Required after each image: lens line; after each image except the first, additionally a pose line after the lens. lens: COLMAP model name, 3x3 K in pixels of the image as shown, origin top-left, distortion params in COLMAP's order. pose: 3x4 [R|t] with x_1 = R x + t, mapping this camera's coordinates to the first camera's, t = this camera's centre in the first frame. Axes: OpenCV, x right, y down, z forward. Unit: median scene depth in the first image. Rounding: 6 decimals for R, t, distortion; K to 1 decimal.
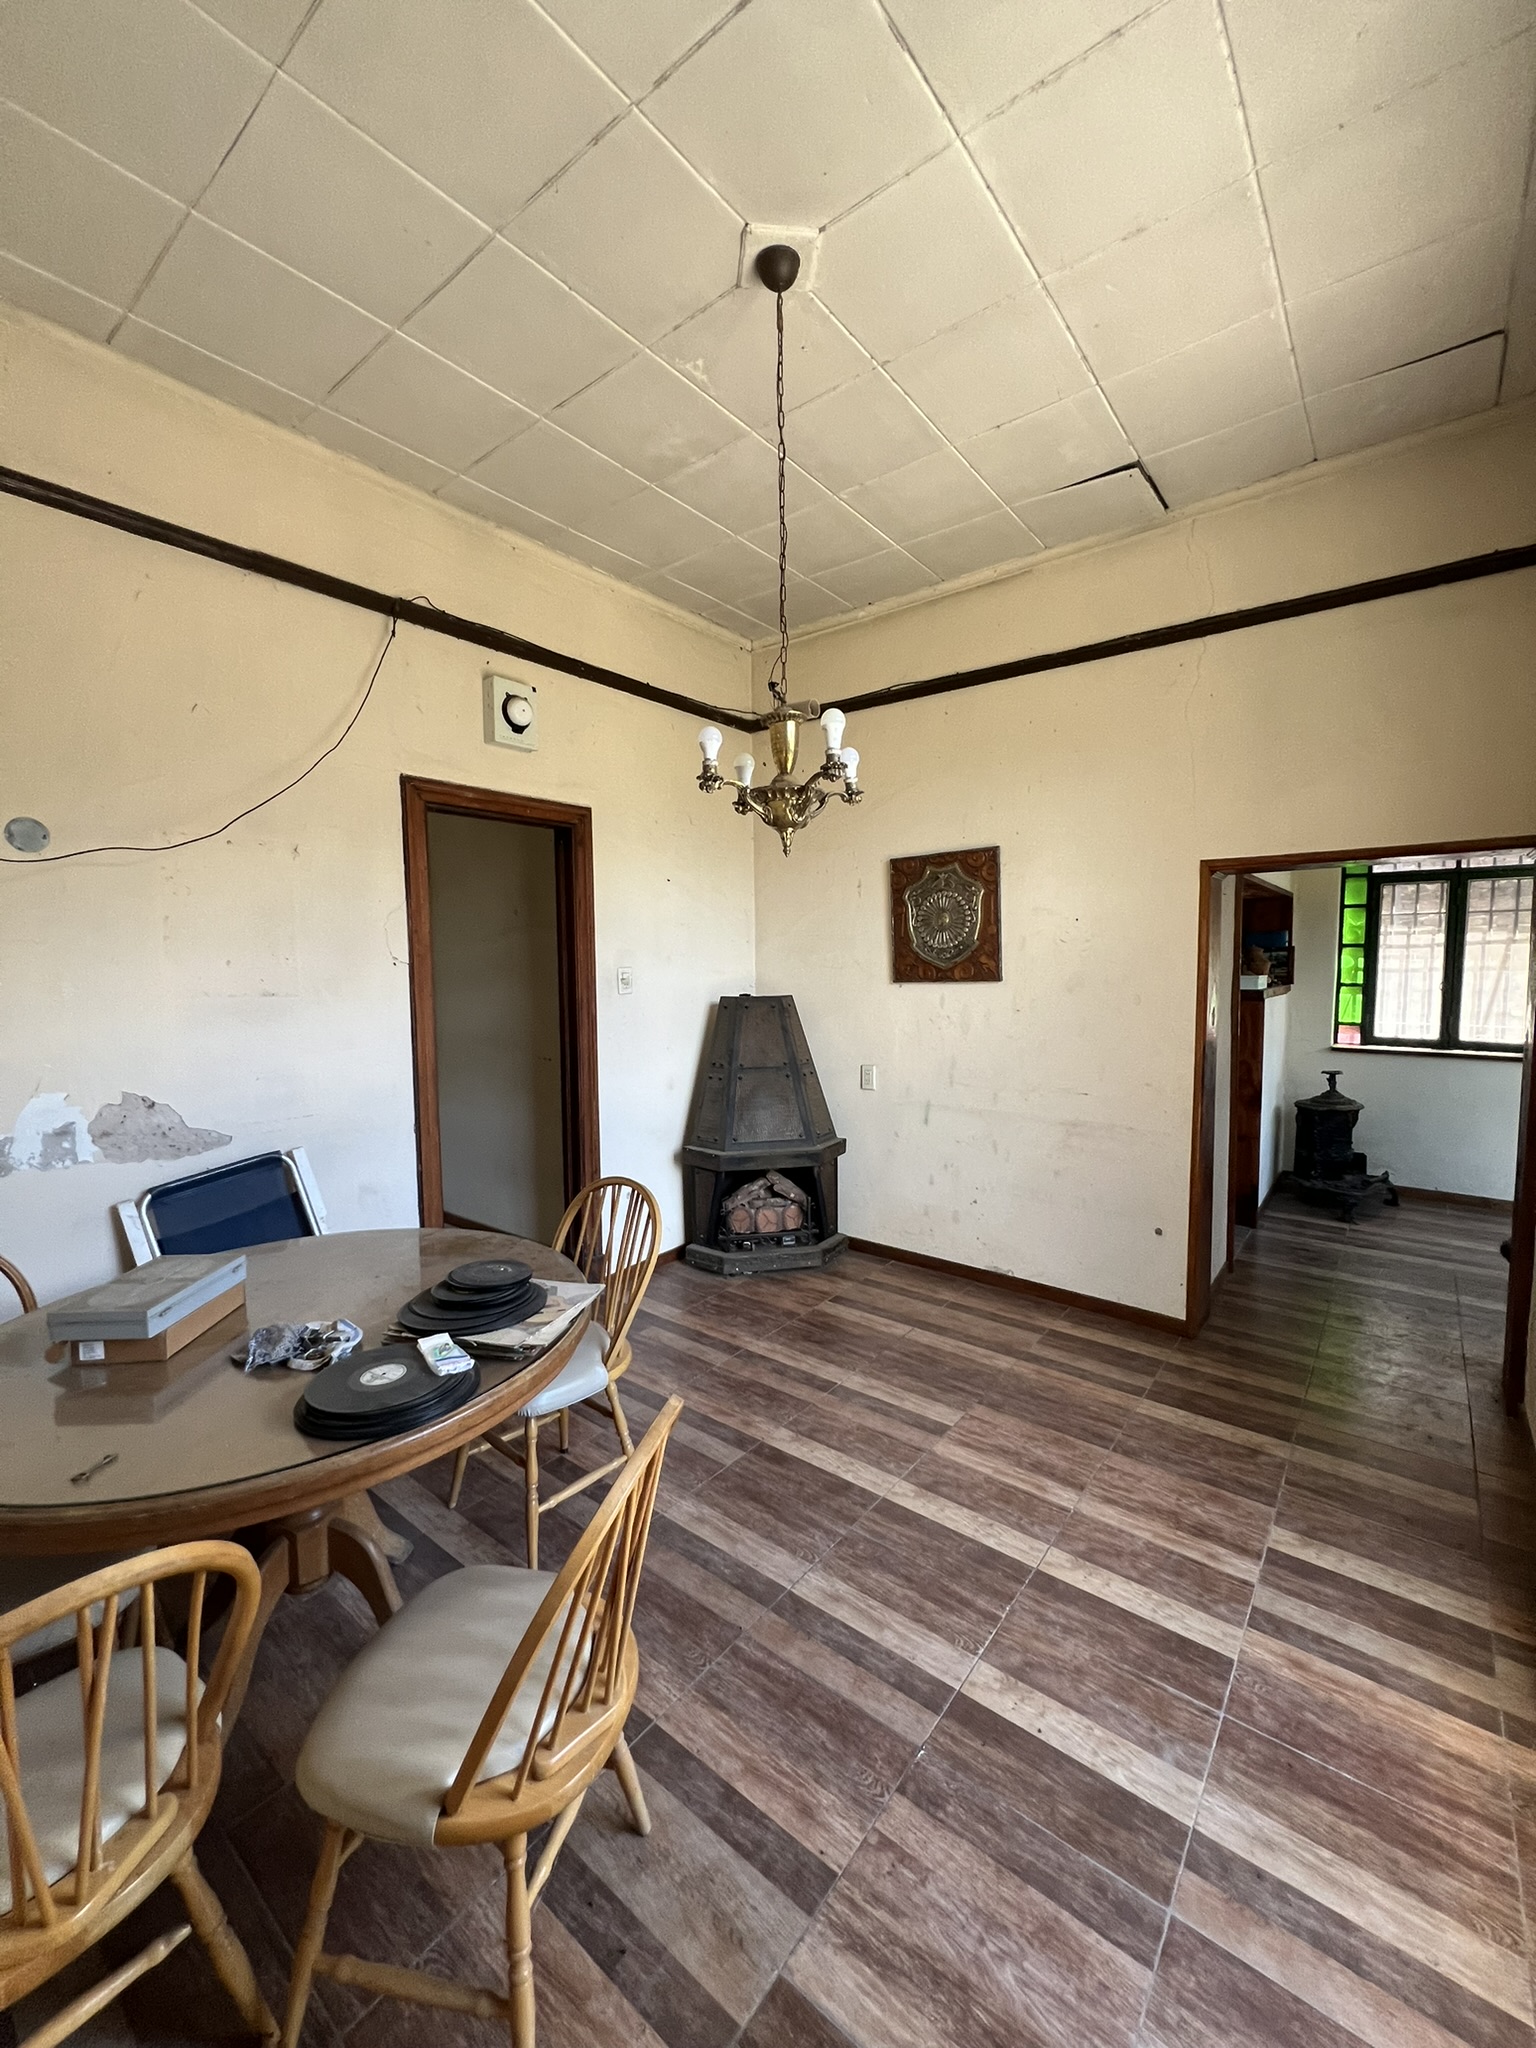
lens RADIAL K [[822.2, 0, 774.0], [0, 822.2, 1021.0], [0, 0, 1]] dist [0.001597, 0.000235]
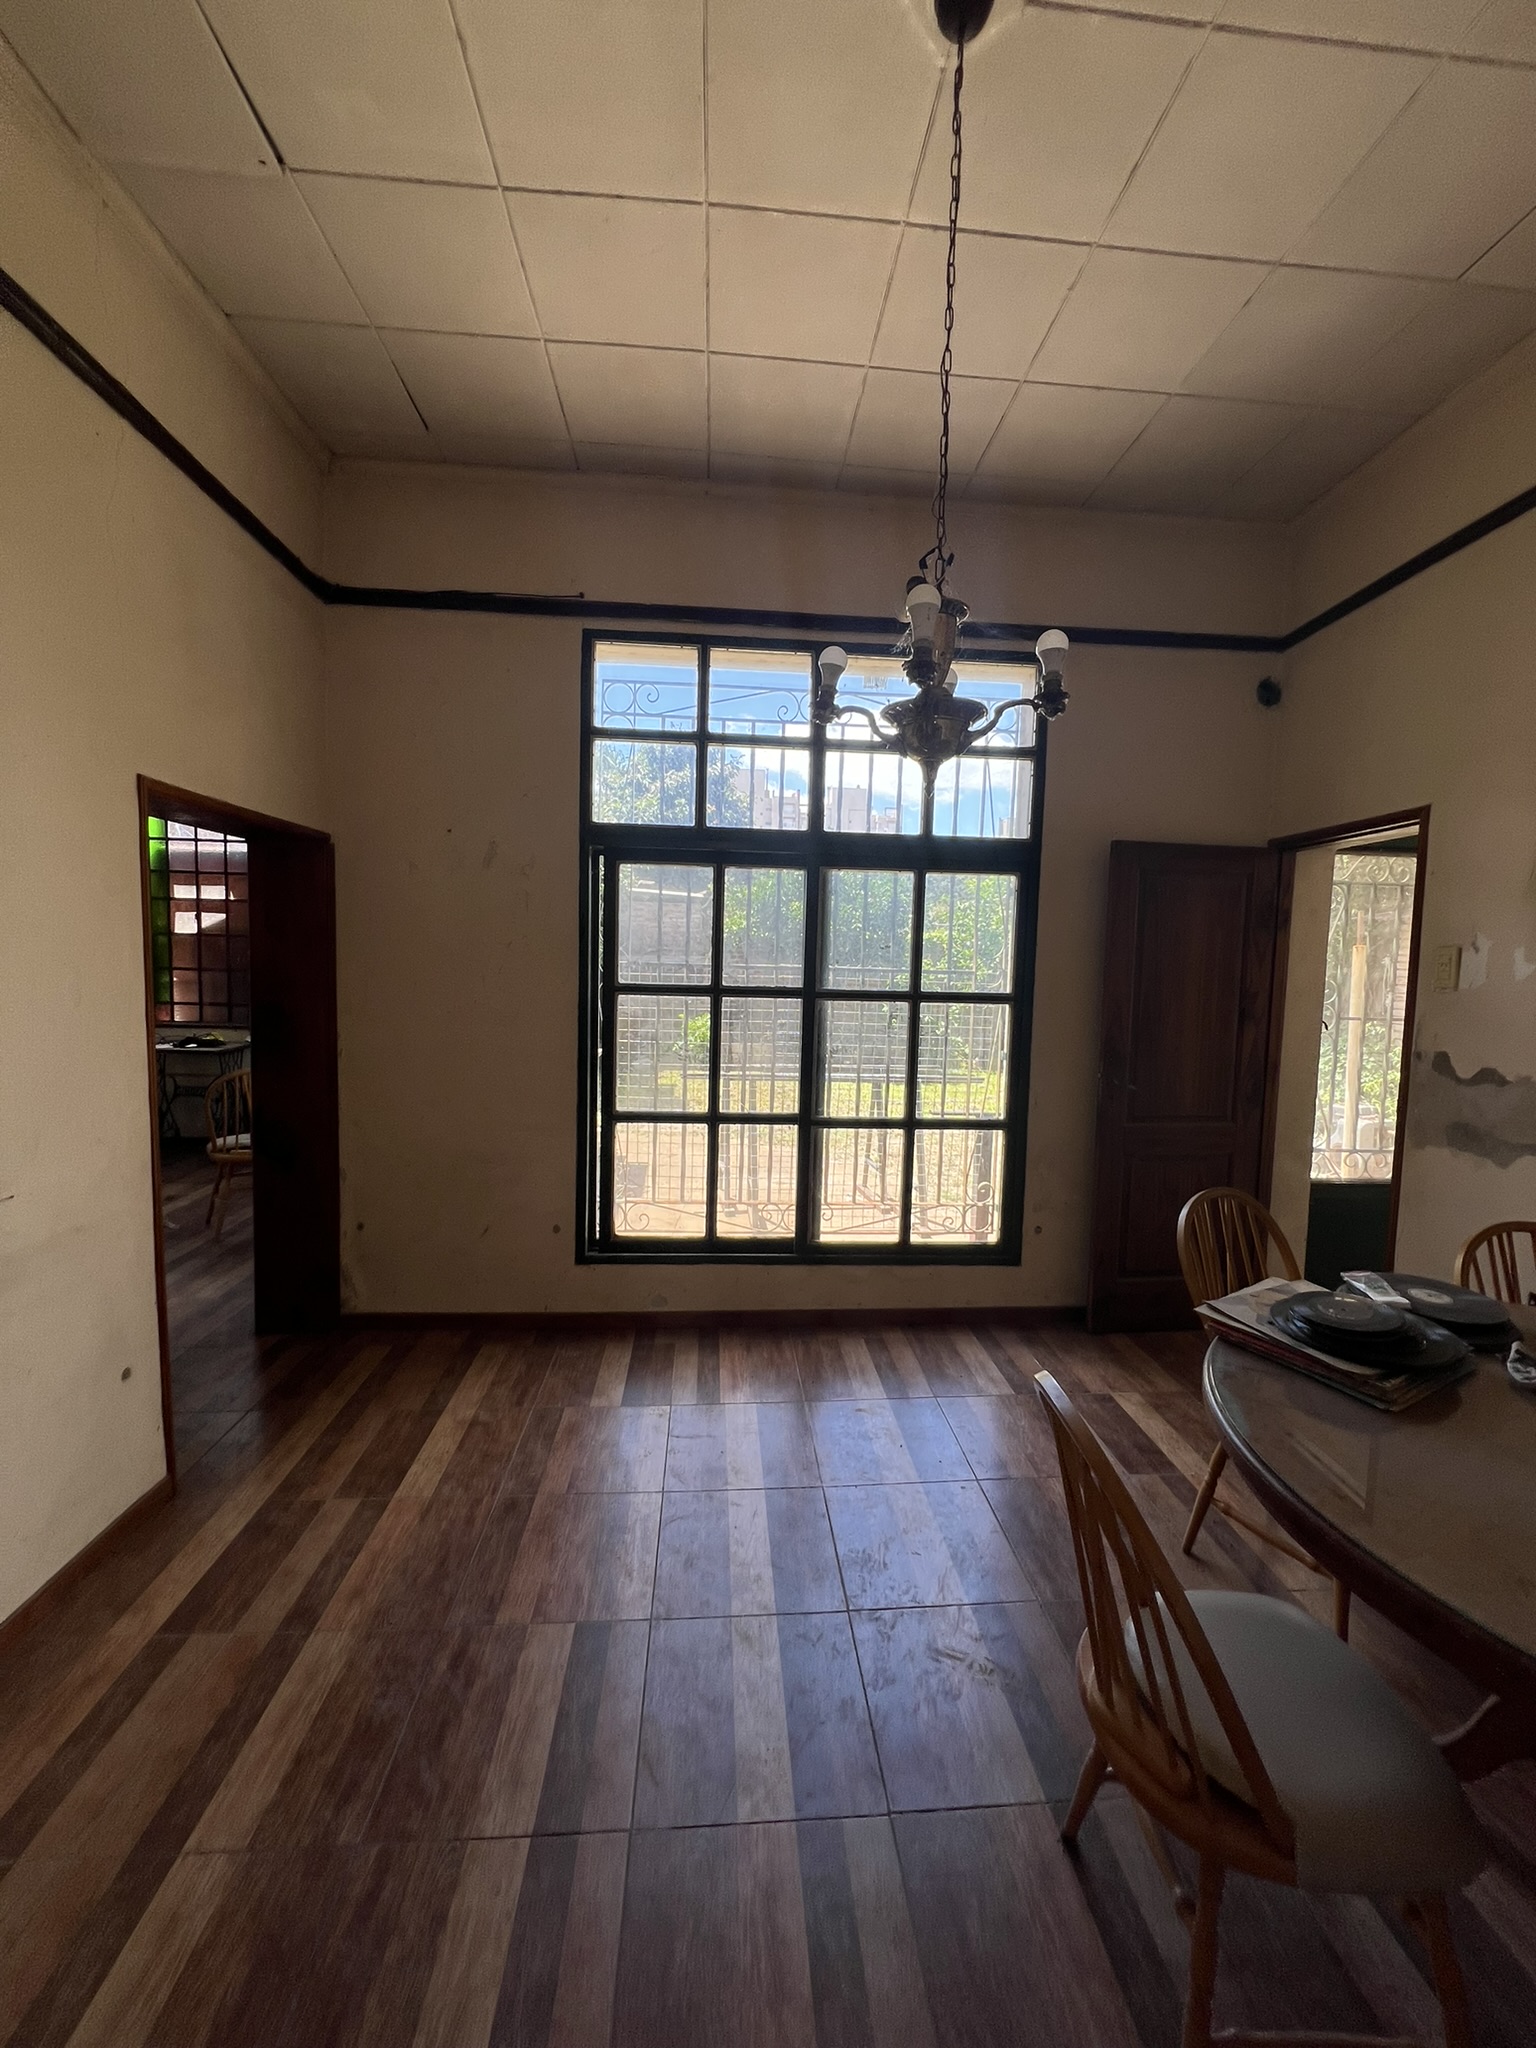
lens RADIAL K [[819.5, 0, 769.0], [0, 819.5, 1026.5], [0, 0, 1]] dist [-0.000117, -0.000037]
pose [[-0.672279, -0.082501, 0.735687, -0.318902], [0.025816, 0.990554, 0.134673, -0.079647], [-0.739848, 0.109530, -0.663798, 1.154920]]
